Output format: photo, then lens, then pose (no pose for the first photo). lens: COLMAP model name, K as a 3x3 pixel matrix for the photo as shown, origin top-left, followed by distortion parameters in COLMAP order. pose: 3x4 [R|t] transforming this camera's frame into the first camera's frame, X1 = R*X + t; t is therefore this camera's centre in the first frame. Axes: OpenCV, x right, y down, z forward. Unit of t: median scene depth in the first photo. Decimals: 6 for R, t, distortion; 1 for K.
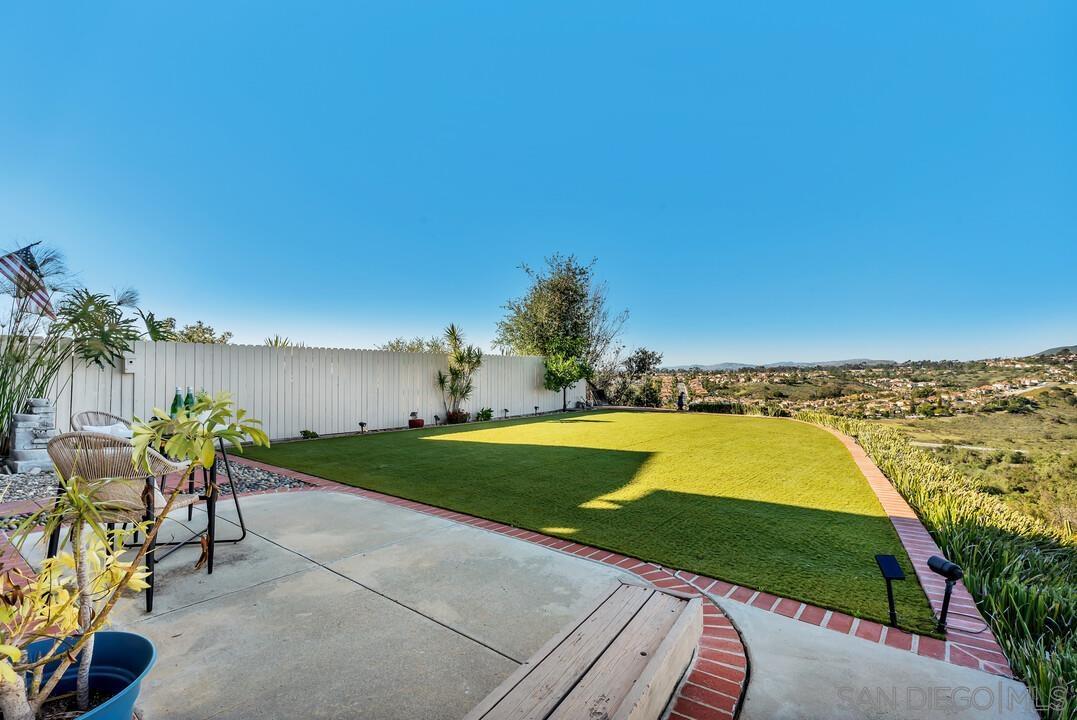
lens RADIAL K [[519.0, 0, 538.5], [0, 519.0, 360.0], [0, 0, 1]] dist [0.001088, 0.000381]
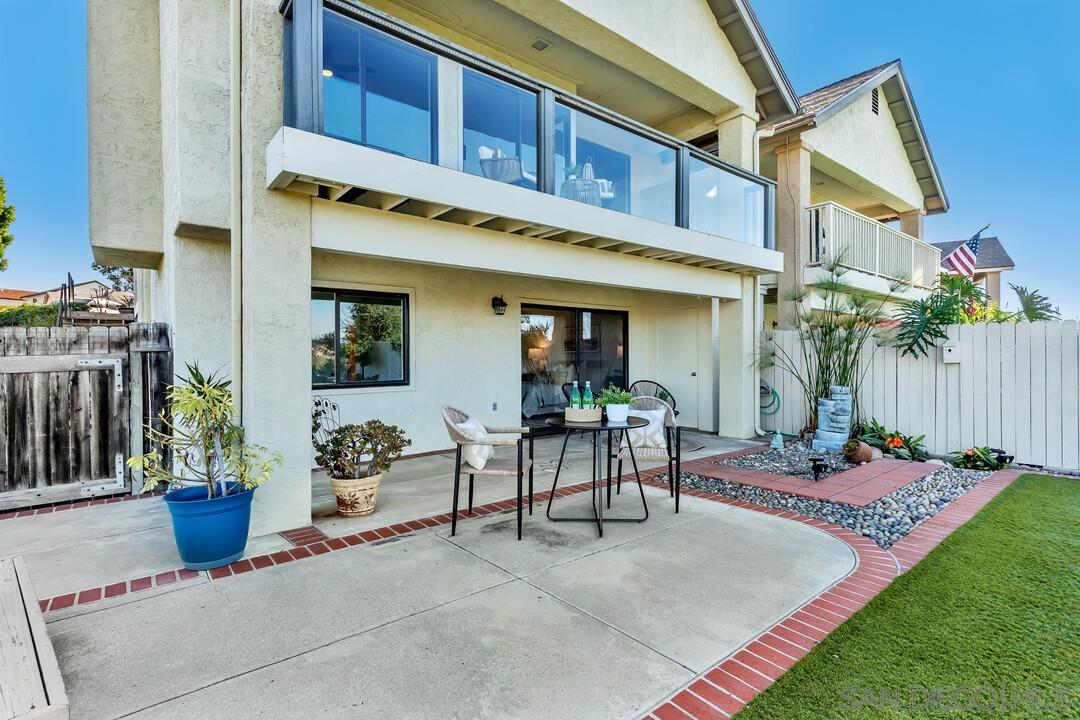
lens RADIAL K [[520.5, 0, 540.0], [0, 520.5, 360.0], [0, 0, 1]] dist [0.001088, 0.000381]
pose [[-0.201852, 0.003629, -0.979409, 0.205757], [0.025935, 0.999662, -0.001641, 0.004256], [0.979073, -0.025733, -0.201878, 0.530781]]
